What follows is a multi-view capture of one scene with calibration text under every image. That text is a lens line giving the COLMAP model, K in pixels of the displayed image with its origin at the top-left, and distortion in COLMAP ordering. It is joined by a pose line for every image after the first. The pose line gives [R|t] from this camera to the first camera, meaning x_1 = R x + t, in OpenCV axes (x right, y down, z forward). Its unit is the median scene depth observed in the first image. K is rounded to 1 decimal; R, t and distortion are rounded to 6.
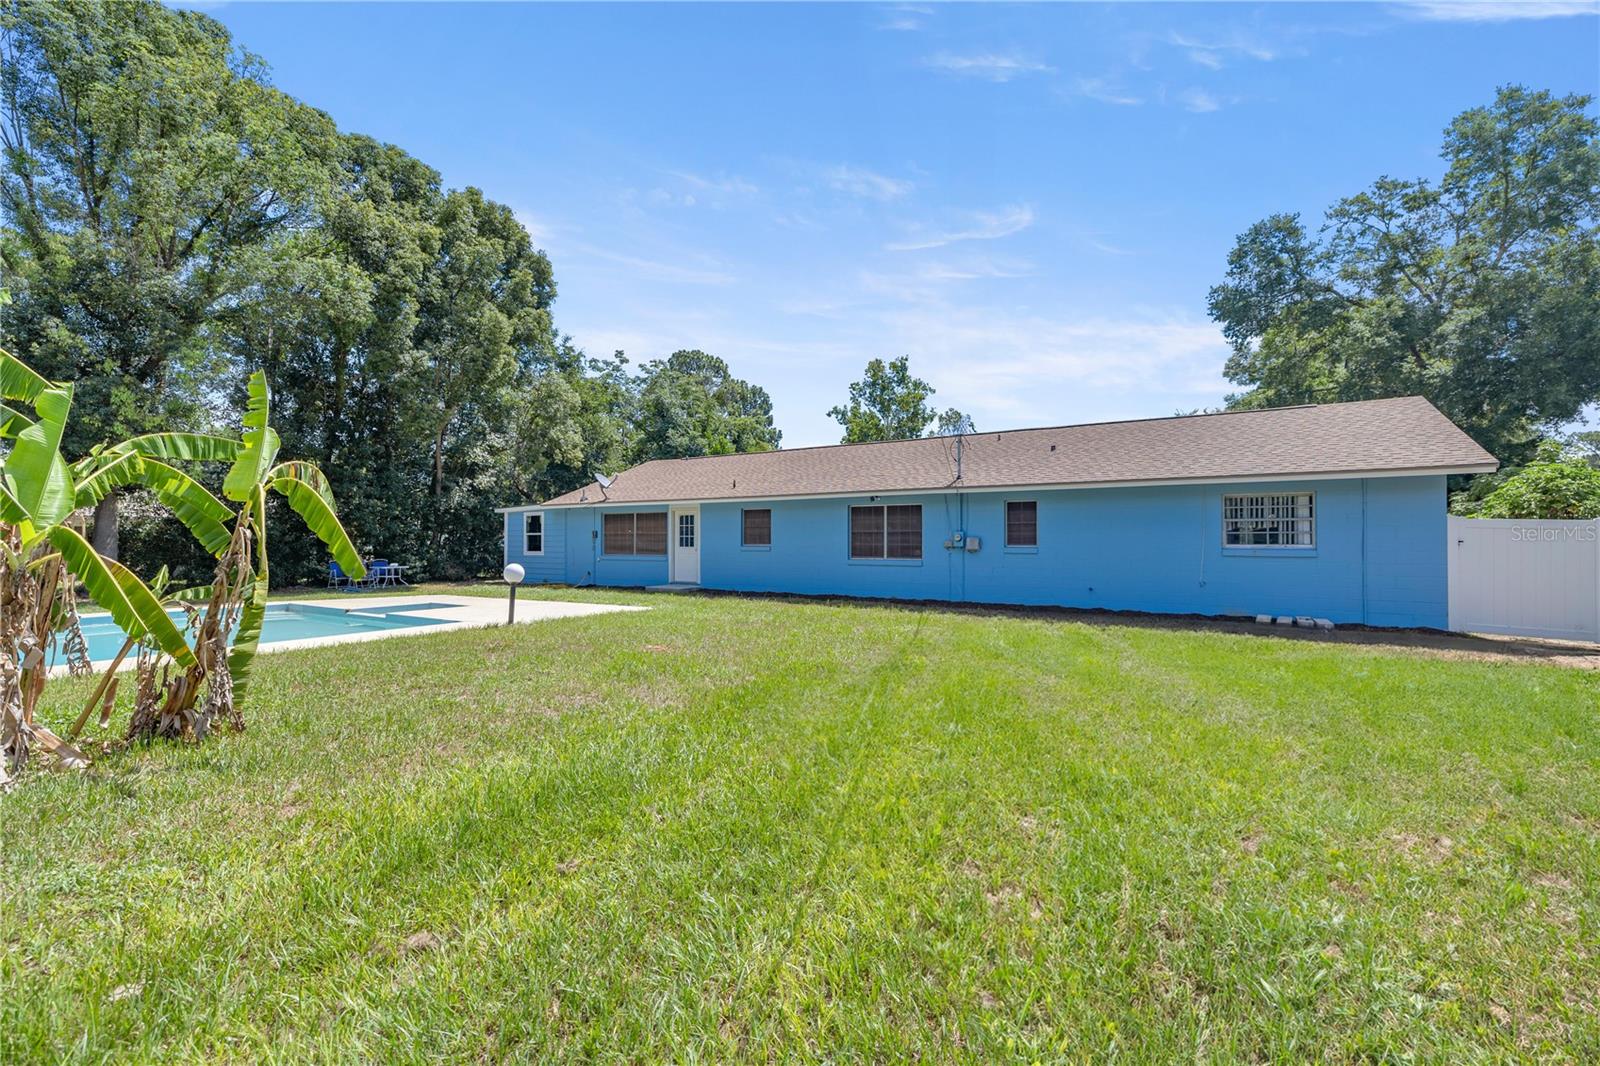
lens RADIAL K [[679.8, 0, 800.4], [0, 679.8, 533.0], [0, 0, 1]] dist [0.001660, 0.001498]
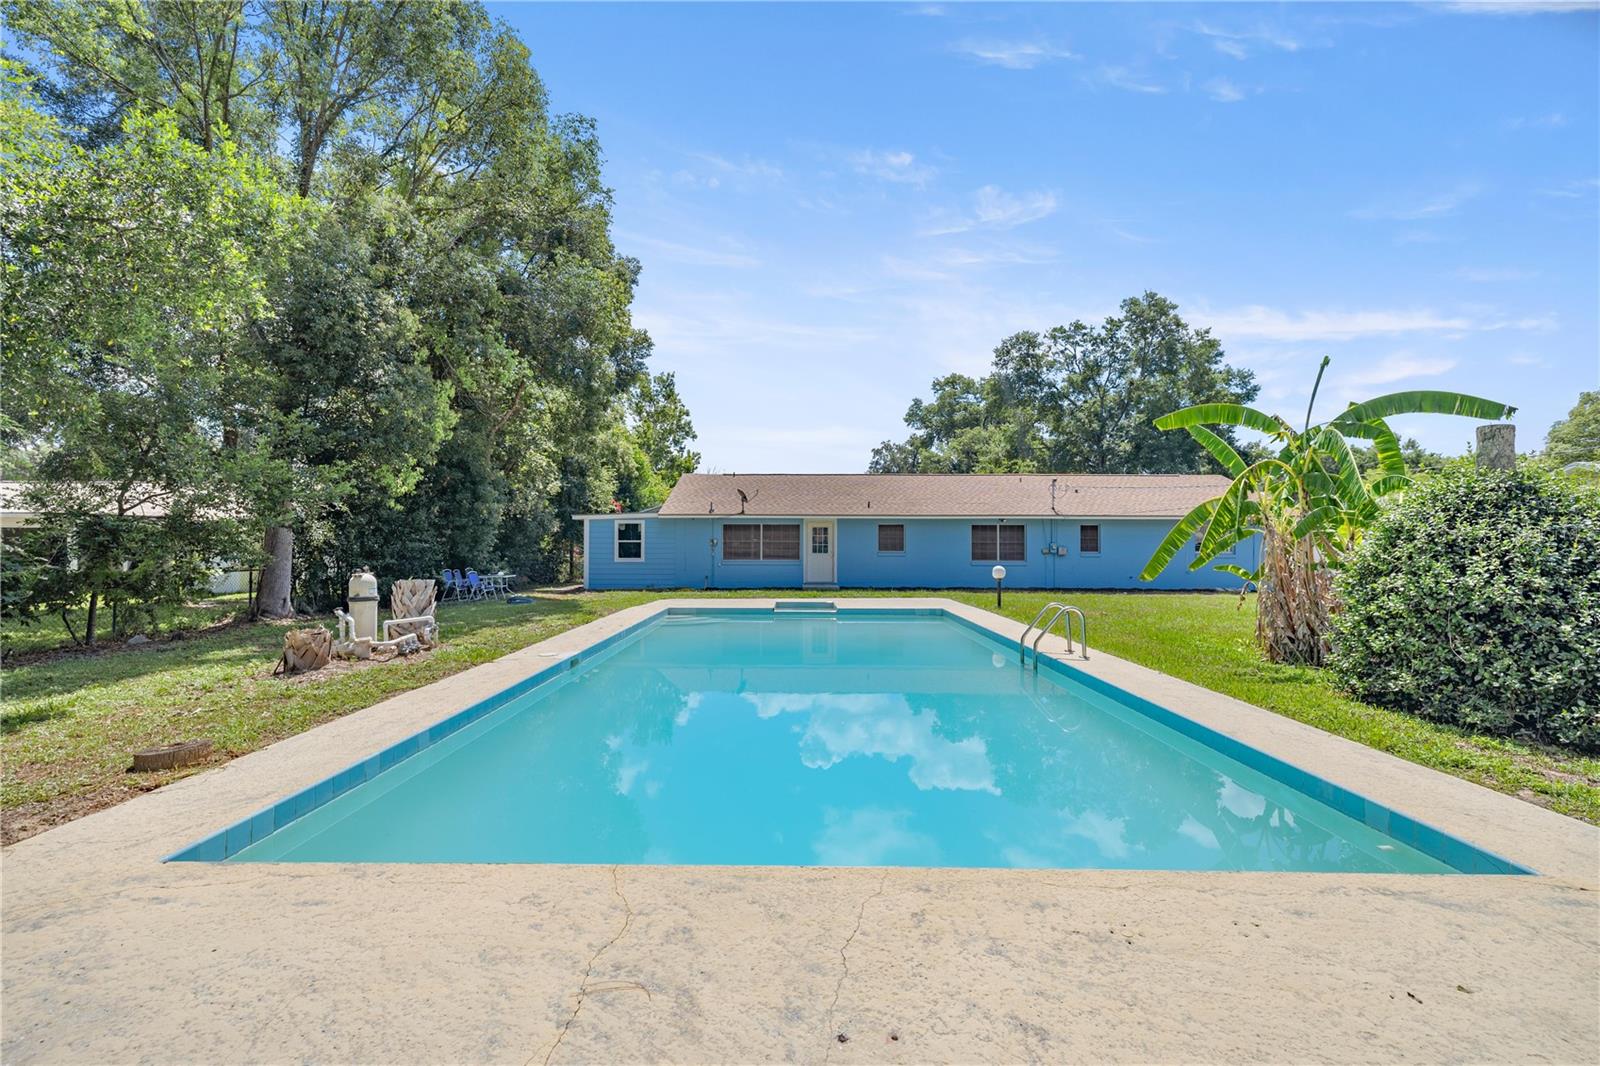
lens RADIAL K [[679.8, 0, 788.3], [0, 679.8, 538.3], [0, 0, 1]] dist [0.001660, 0.001498]
pose [[0.852243, 0.006827, 0.523102, -0.854507], [-0.008194, 0.999966, 0.000298, -0.006461], [-0.523082, -0.004540, 0.852270, -0.017405]]
